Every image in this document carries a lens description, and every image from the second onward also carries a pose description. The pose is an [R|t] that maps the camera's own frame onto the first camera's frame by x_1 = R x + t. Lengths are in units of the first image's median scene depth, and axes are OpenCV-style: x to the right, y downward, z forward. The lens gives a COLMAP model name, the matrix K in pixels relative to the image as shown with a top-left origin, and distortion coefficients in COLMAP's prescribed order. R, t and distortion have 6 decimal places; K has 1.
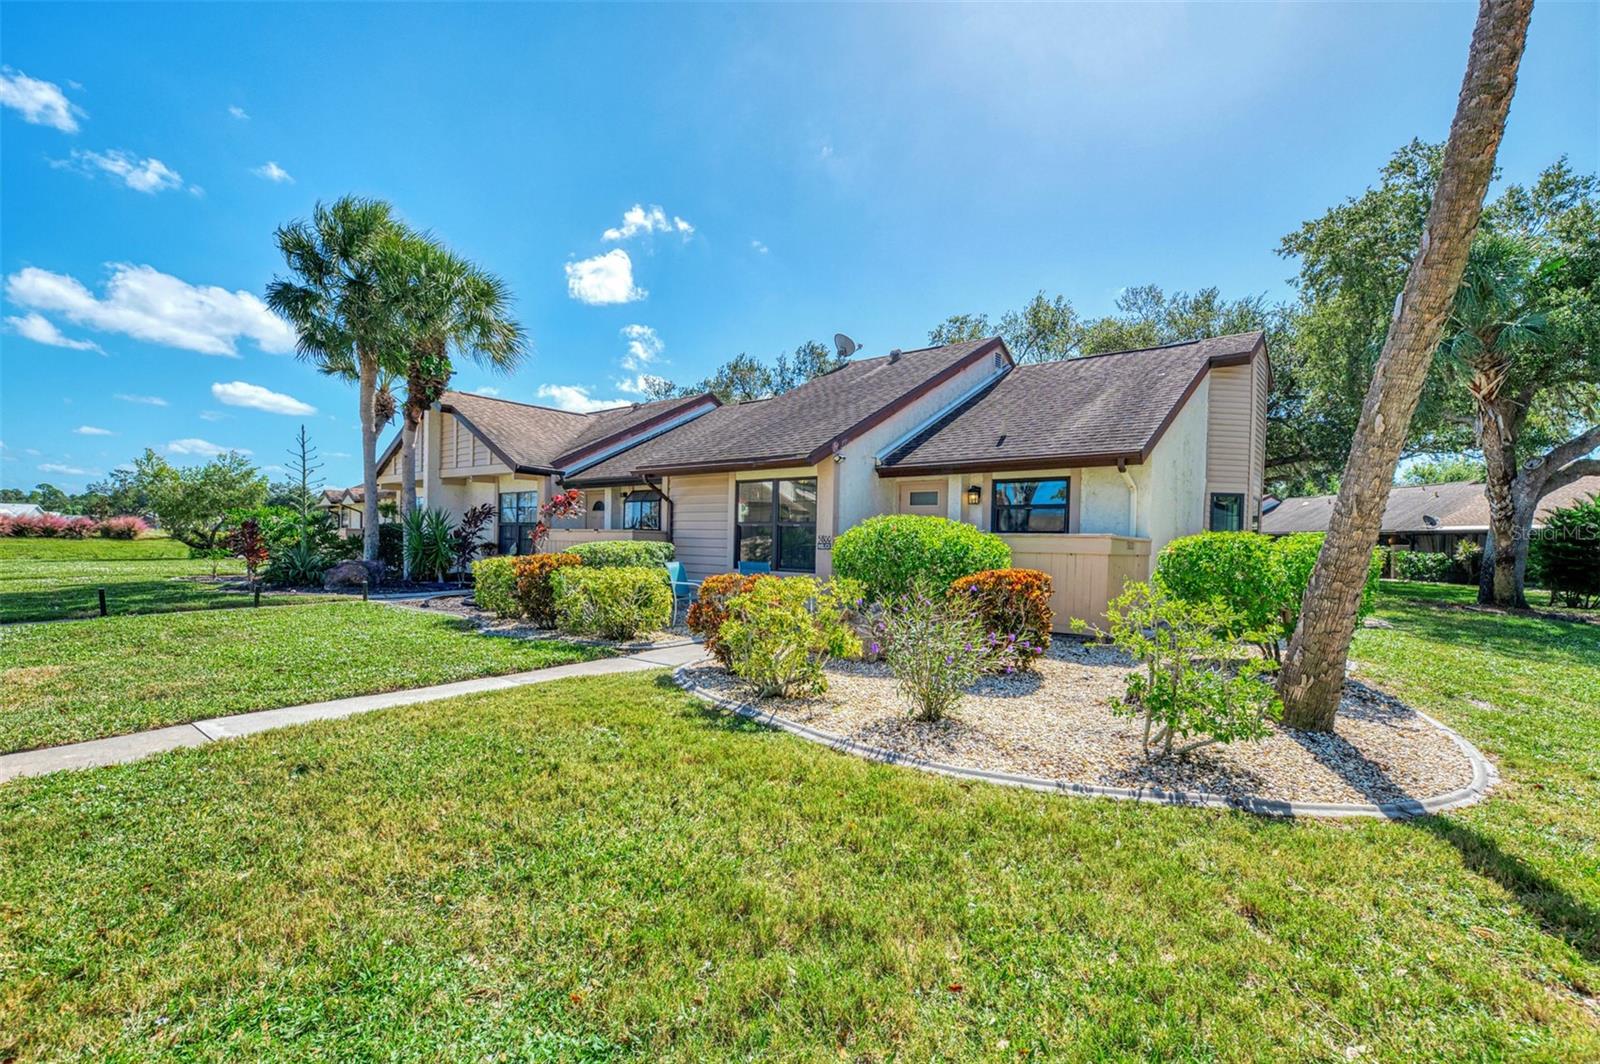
lens RADIAL K [[718.1, 0, 801.1], [0, 718.1, 540.2], [0, 0, 1]] dist [0.000419, 0.000019]
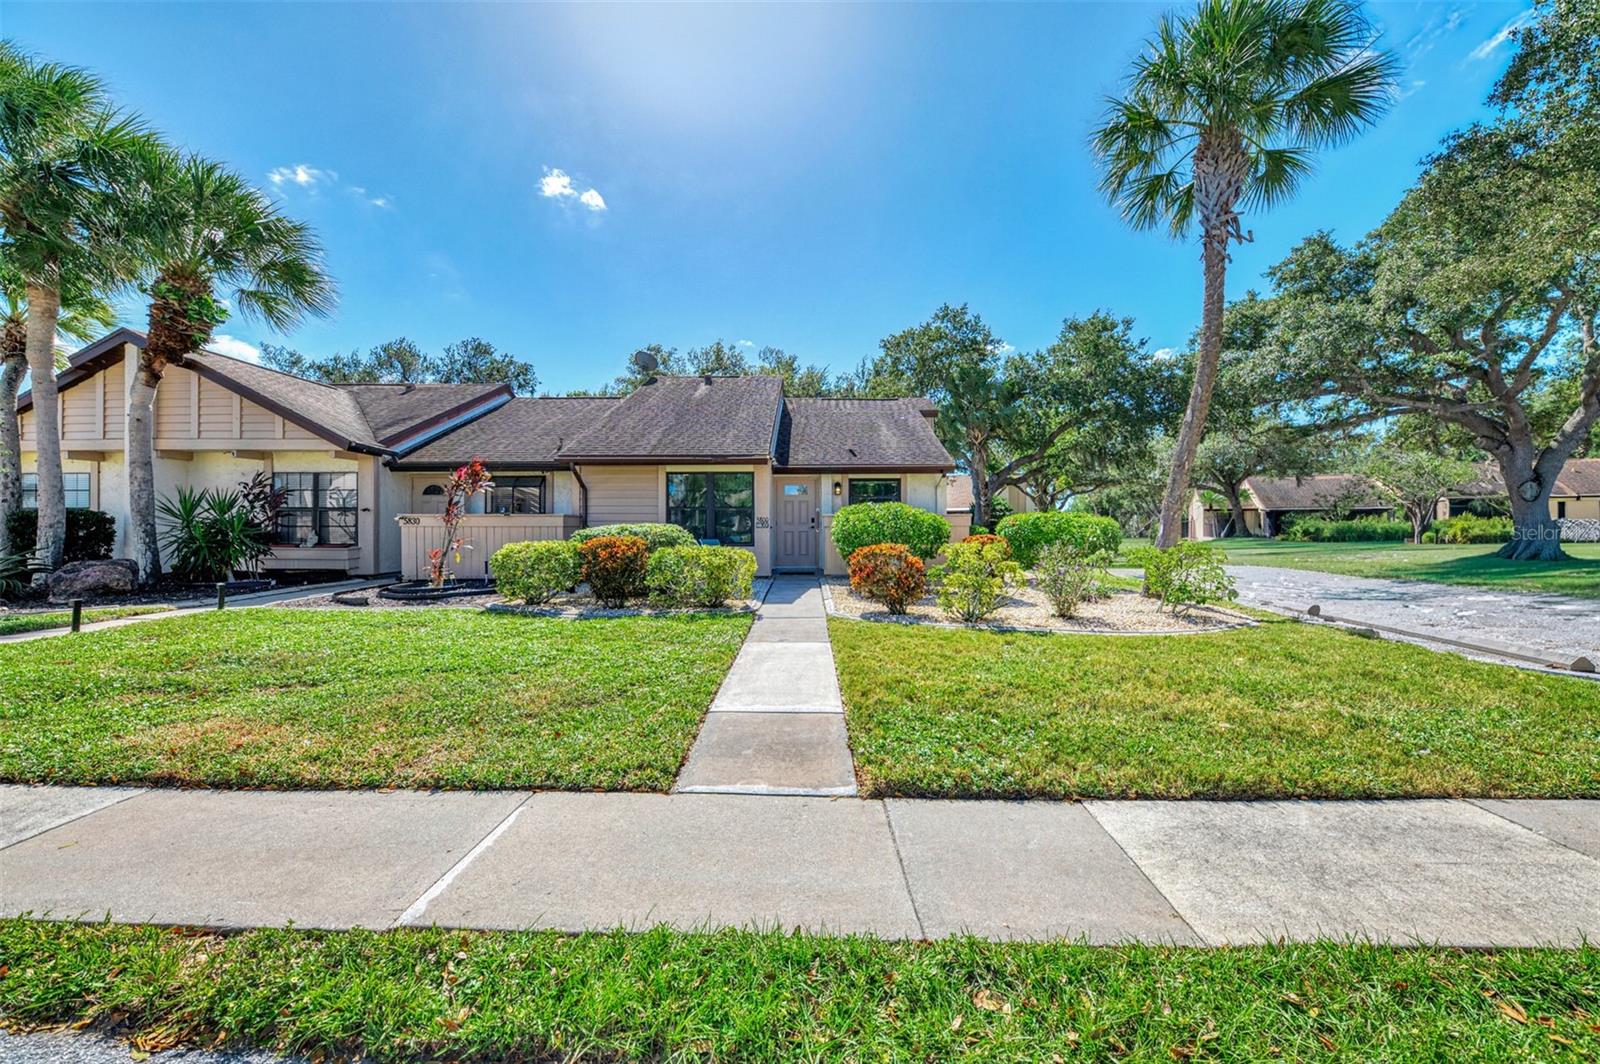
lens RADIAL K [[565.2, 0, 801.2], [0, 565.2, 522.7], [0, 0, 1]] dist [0.000014, 0.000000]
pose [[0.790223, -0.016518, 0.612597, -0.450295], [0.013513, 0.999863, 0.009529, -0.004922], [-0.612670, 0.000748, 0.790338, 0.117324]]
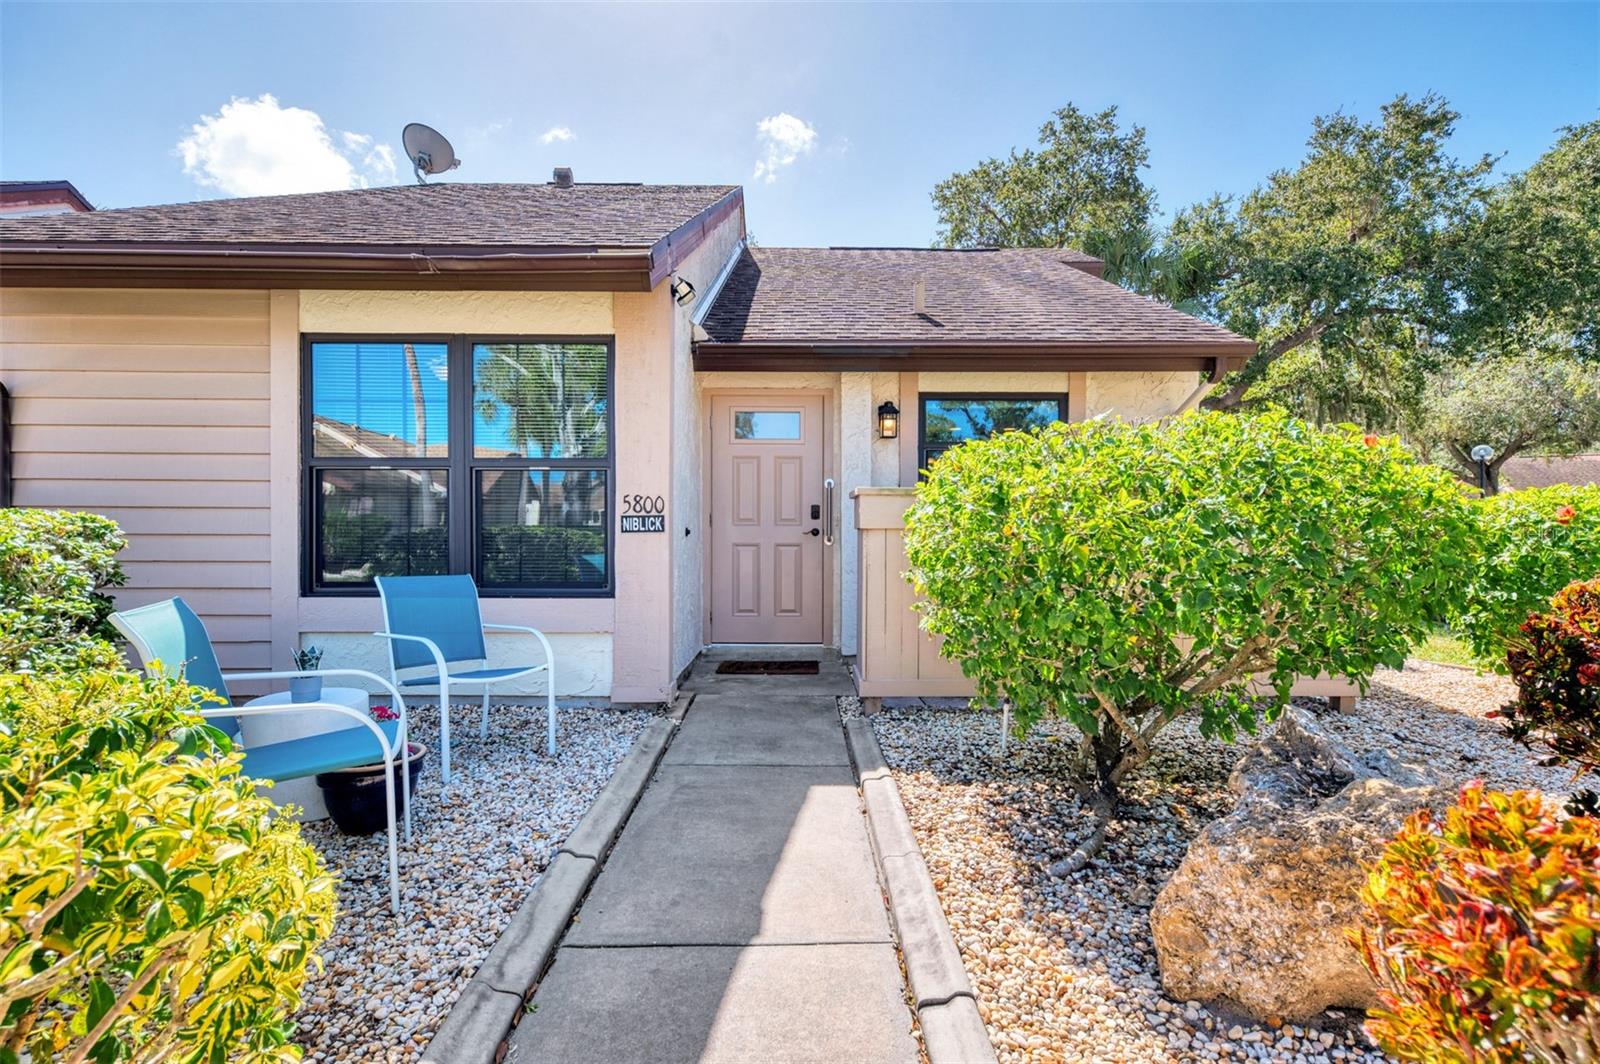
lens RADIAL K [[791.2, 0, 804.6], [0, 791.2, 533.9], [0, 0, 1]] dist [-0.000966, -0.000071]
pose [[0.776562, -0.016765, 0.629817, -0.131320], [0.011320, 0.999856, 0.012658, 0.006987], [-0.629939, -0.002700, 0.776640, 0.522685]]
